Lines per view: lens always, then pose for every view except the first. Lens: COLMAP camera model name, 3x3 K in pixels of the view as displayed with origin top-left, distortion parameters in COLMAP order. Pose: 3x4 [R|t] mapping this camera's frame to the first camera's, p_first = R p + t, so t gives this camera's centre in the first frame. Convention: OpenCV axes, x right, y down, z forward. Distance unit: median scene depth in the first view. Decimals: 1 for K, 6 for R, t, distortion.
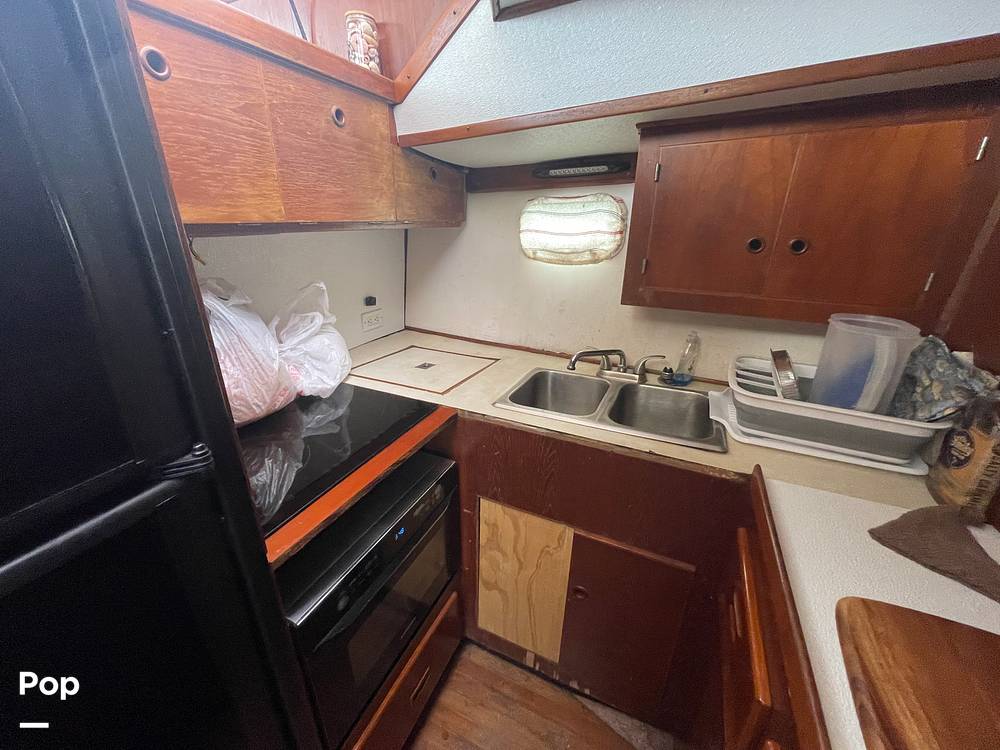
lens RADIAL K [[403.5, 0, 501.5], [0, 403.5, 378.8], [0, 0, 1]] dist [-0.003655, 0.001563]
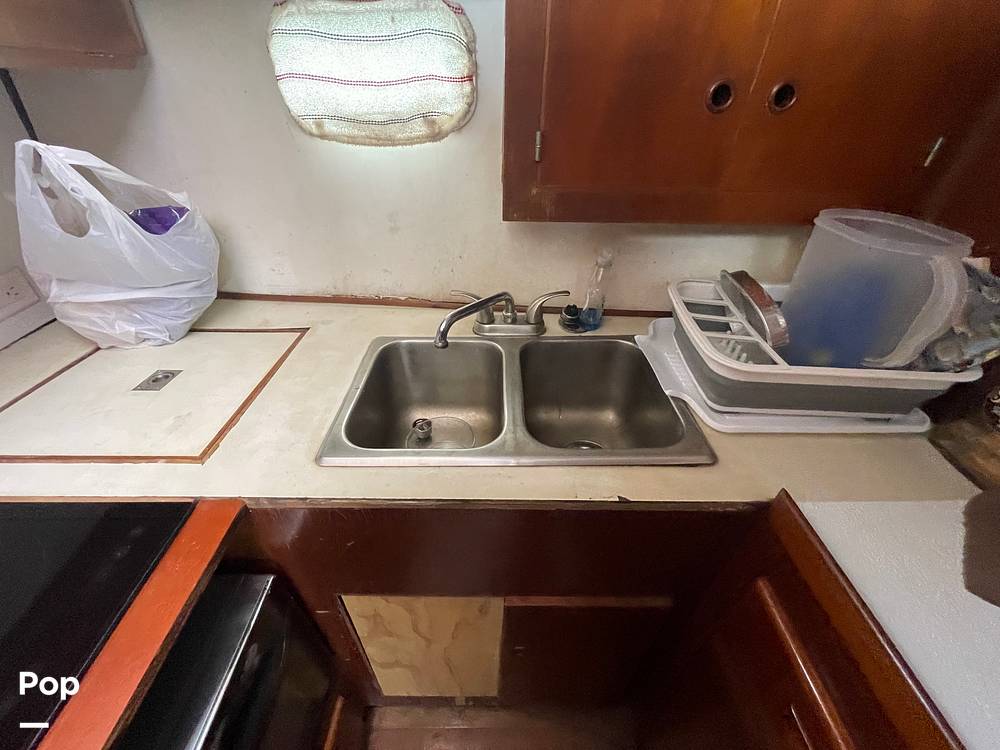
lens RADIAL K [[403.5, 0, 500.5], [0, 403.5, 377.8], [0, 0, 1]] dist [-0.003655, 0.001563]
pose [[0.905276, -0.255106, 0.339702, 0.041777], [0.154454, 0.942548, 0.296221, -0.148450], [-0.395753, -0.215694, 0.892668, 0.453260]]
